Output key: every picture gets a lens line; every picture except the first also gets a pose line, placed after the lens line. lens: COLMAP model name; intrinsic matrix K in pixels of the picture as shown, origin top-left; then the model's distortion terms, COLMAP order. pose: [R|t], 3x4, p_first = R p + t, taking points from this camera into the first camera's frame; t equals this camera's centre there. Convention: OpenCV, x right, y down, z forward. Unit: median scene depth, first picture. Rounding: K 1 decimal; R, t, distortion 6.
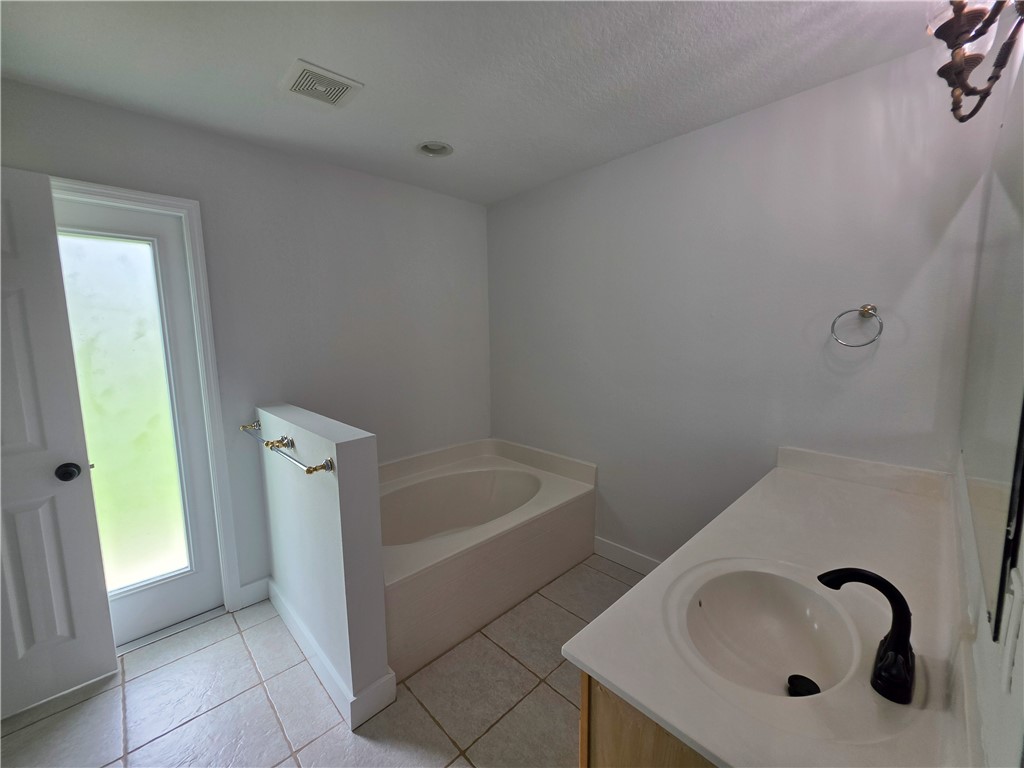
lens RADIAL K [[407.6, 0, 515.6], [0, 407.6, 382.9], [0, 0, 1]] dist [0.001560, -0.000053]
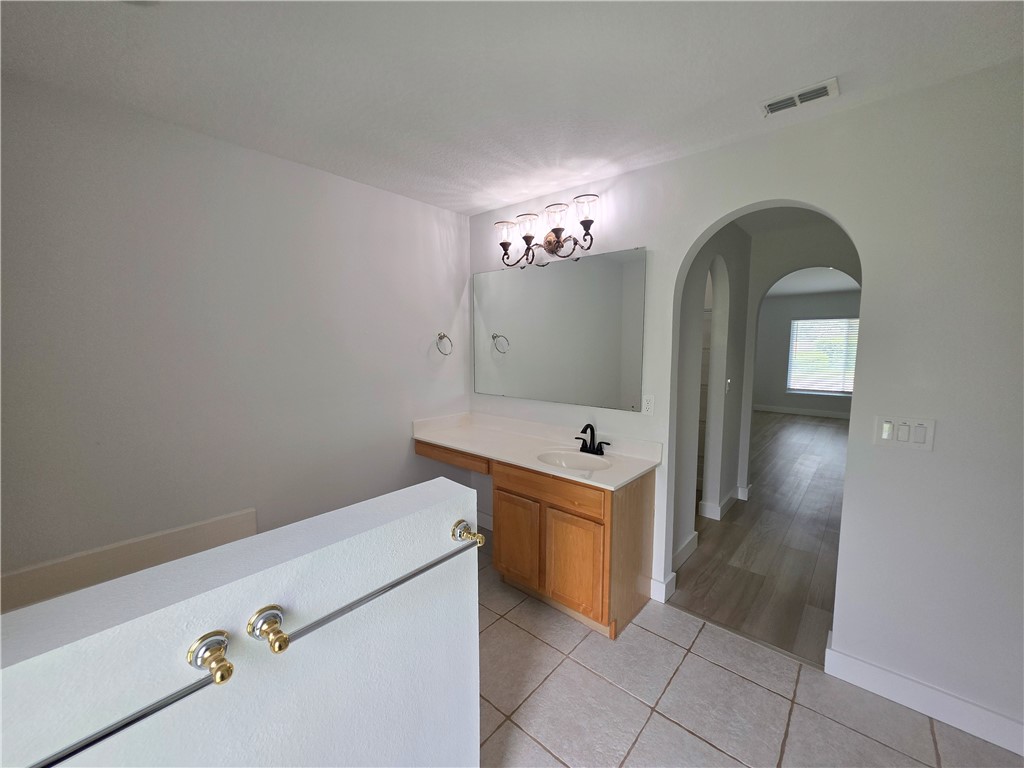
lens RADIAL K [[407.6, 0, 515.6], [0, 407.6, 382.9], [0, 0, 1]] dist [0.001560, -0.000053]
pose [[-0.076888, -0.083992, 0.993496, -0.906075], [0.123428, 0.987979, 0.093078, -0.083734], [-0.989370, 0.129782, -0.065597, 0.722613]]
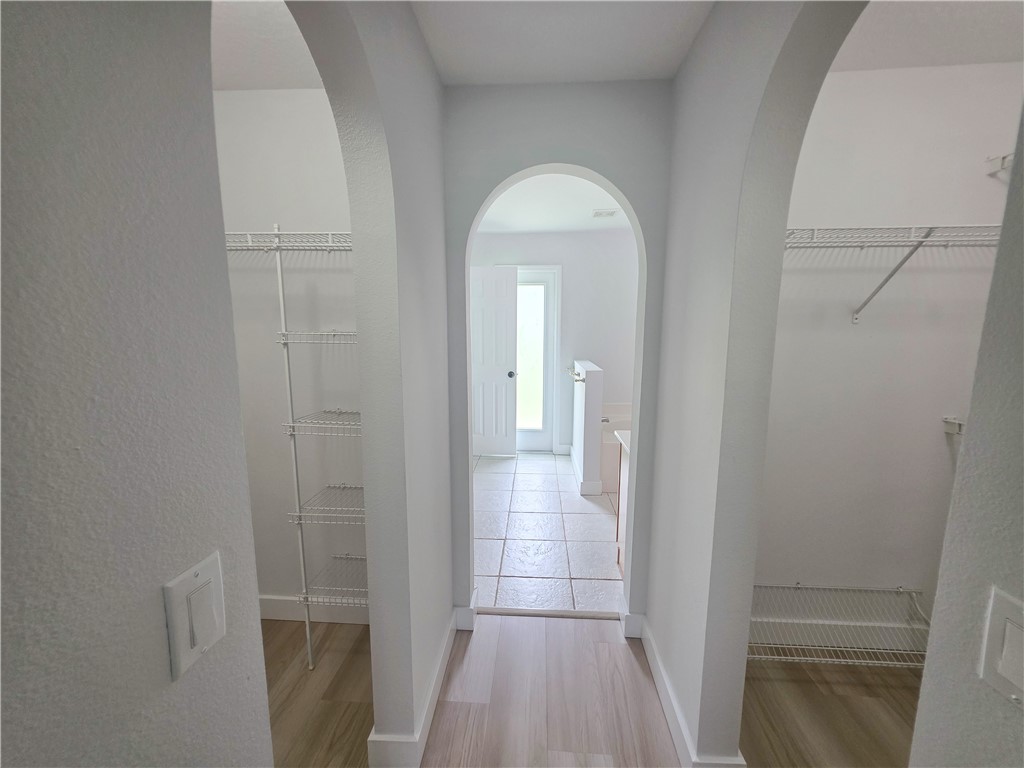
lens RADIAL K [[407.6, 0, 515.6], [0, 407.6, 382.9], [0, 0, 1]] dist [0.001560, -0.000053]
pose [[0.670123, 0.120565, -0.732393, 0.809619], [-0.101945, 0.992319, 0.070077, 0.072460], [0.735216, 0.027704, 0.677266, -0.717979]]
